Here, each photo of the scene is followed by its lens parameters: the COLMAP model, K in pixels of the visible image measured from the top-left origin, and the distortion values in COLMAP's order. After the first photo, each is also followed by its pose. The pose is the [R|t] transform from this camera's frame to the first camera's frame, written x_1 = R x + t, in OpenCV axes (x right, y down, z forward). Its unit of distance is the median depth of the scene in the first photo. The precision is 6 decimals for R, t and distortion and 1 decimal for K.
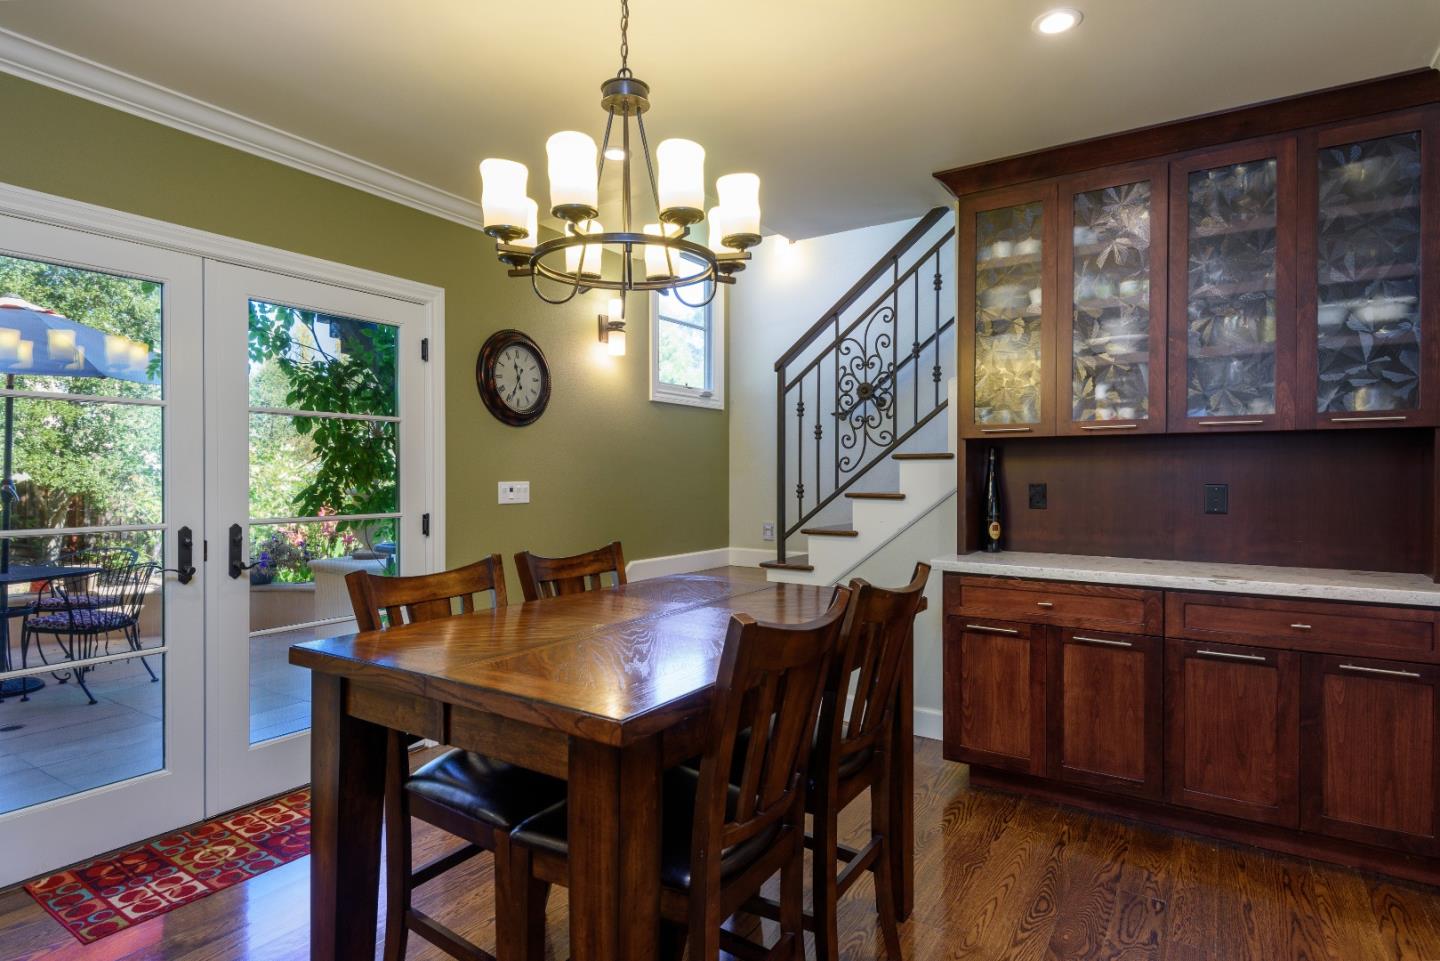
lens RADIAL K [[747.0, 0, 716.7], [0, 747.0, 482.3], [0, 0, 1]] dist [0.006394, -0.003898]
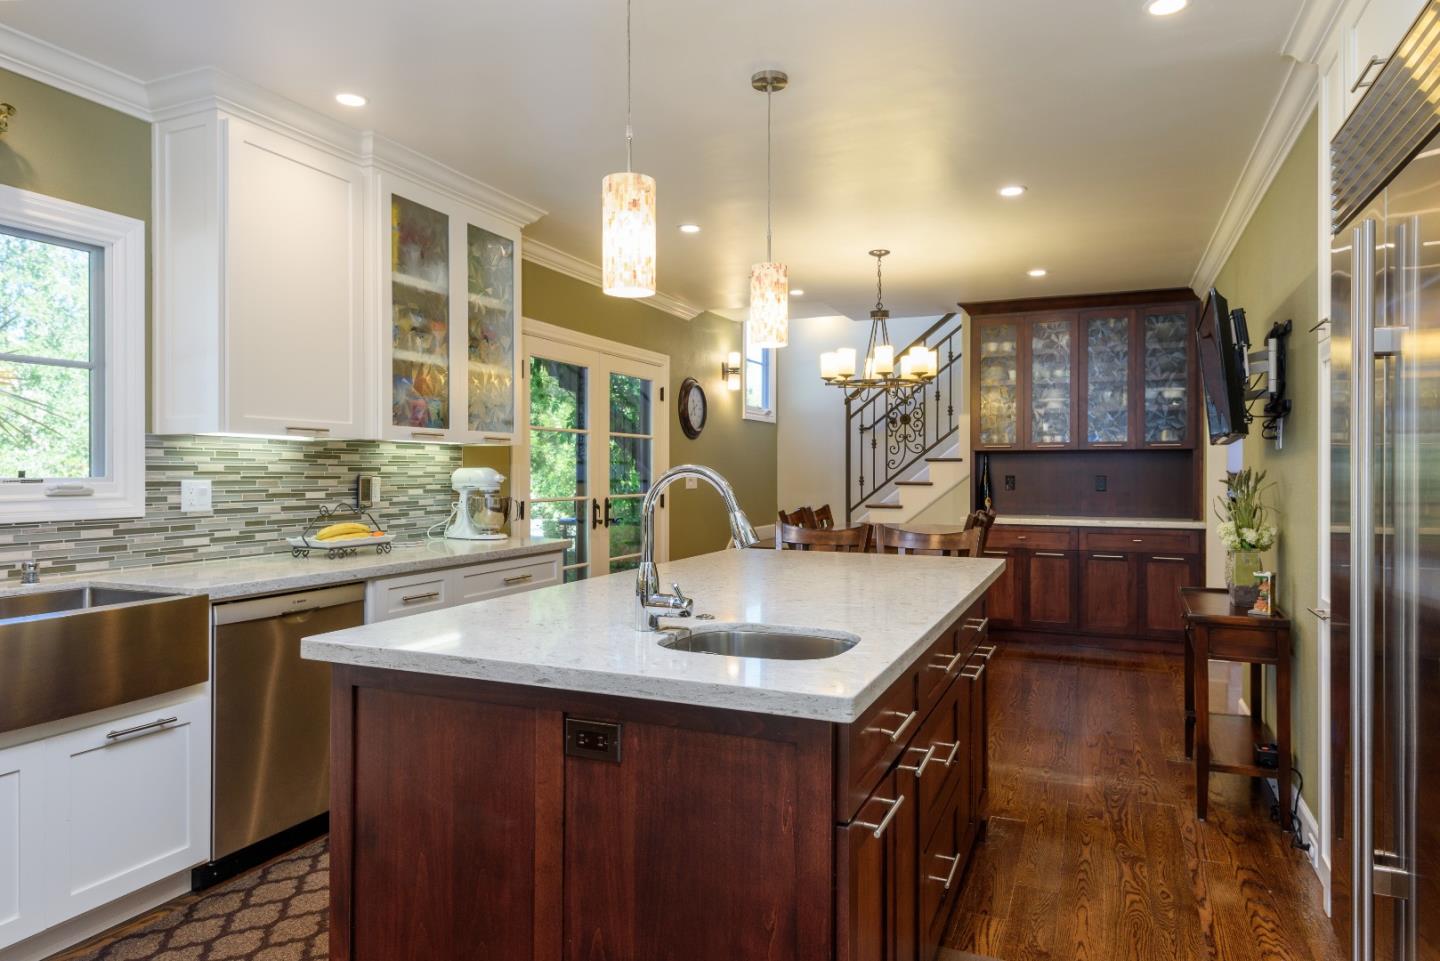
lens RADIAL K [[877.6, 0, 720.5], [0, 877.6, 470.1], [0, 0, 1]] dist [0.026043, -0.022212]
pose [[0.984465, 0.001906, 0.175573, -0.728620], [0.000162, 0.999931, -0.011760, 0.015197], [-0.175583, 0.011605, 0.984396, -1.109279]]
